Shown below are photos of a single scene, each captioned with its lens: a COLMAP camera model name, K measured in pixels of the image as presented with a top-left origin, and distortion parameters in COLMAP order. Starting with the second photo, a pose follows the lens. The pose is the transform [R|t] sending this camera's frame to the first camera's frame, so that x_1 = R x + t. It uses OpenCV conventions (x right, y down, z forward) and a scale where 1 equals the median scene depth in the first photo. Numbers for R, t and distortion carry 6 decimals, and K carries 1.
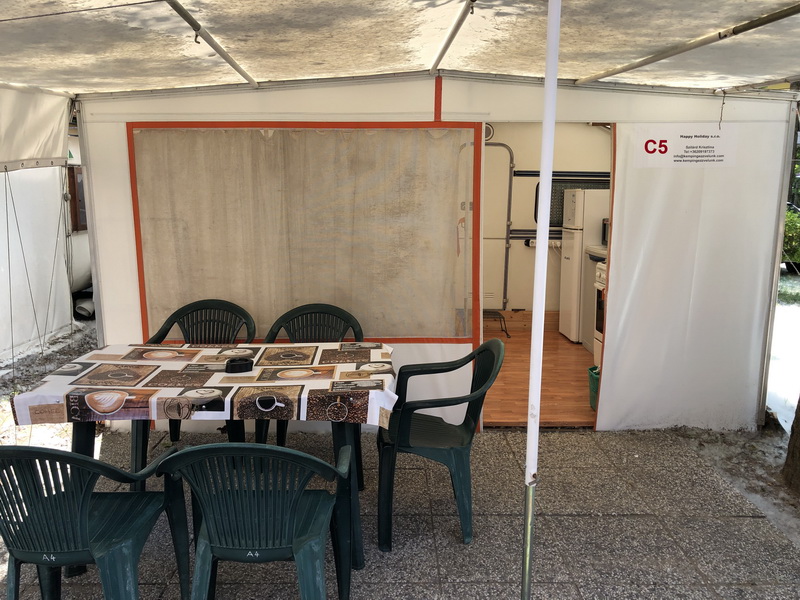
lens RADIAL K [[654.2, 0, 393.4], [0, 654.2, 298.8], [0, 0, 1]] dist [0.066149, -0.072212]
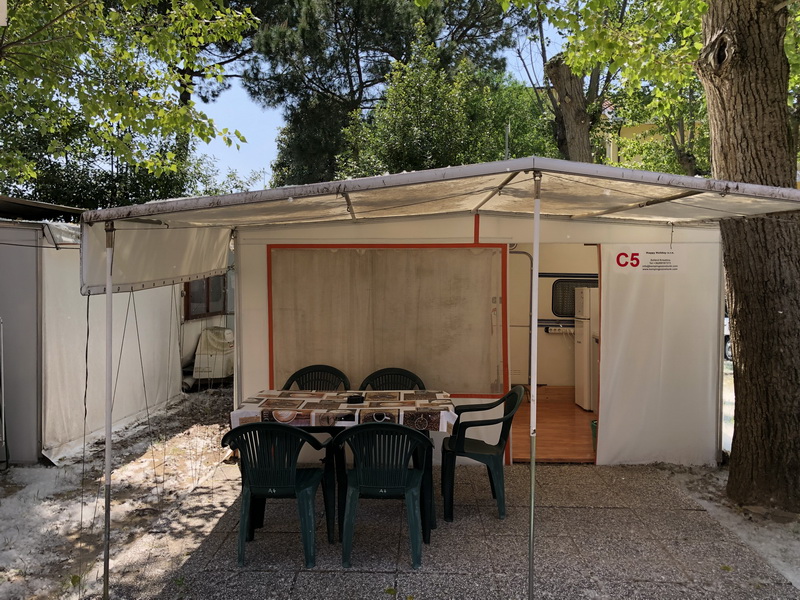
lens RADIAL K [[654.2, 0, 404.7], [0, 654.2, 297.7], [0, 0, 1]] dist [0.066149, -0.072212]
pose [[0.999632, 0.000524, -0.027116, -0.052600], [-0.004437, 0.989503, -0.144443, 0.062113], [0.026756, 0.144511, 0.989141, -0.428362]]
